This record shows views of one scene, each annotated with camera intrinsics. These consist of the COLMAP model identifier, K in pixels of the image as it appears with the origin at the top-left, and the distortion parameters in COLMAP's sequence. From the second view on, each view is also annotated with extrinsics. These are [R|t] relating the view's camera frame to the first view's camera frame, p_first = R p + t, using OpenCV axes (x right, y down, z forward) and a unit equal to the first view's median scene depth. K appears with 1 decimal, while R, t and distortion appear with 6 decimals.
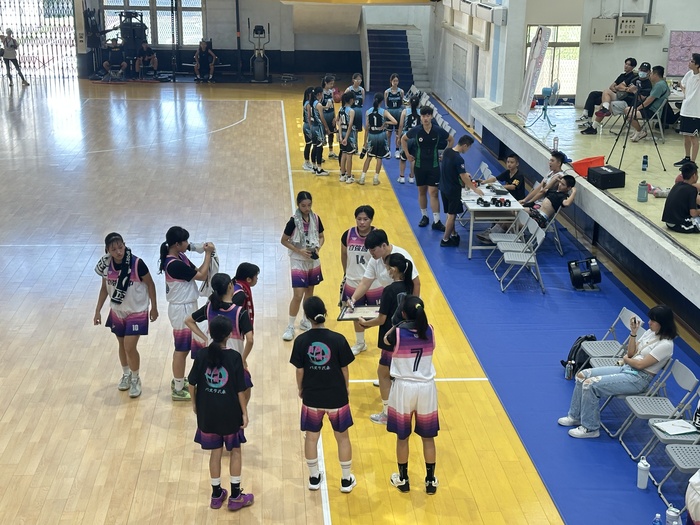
lens RADIAL K [[1051.4, 0, 349.5], [0, 1051.4, 259.7], [0, 0, 1]] dist [0.039511, 0.000000]
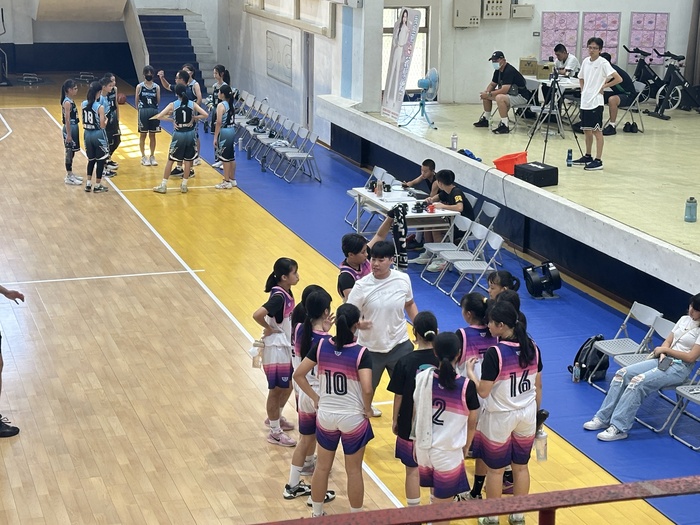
lens RADIAL K [[1436.5, 0, 350.5], [0, 1436.5, 264.1], [0, 0, 1]] dist [0.027417, 0.000000]
pose [[0.965488, -0.057855, 0.253941, -0.168803], [0.068706, 0.997055, -0.034062, 0.020834], [-0.251223, 0.050333, 0.966620, -0.099808]]
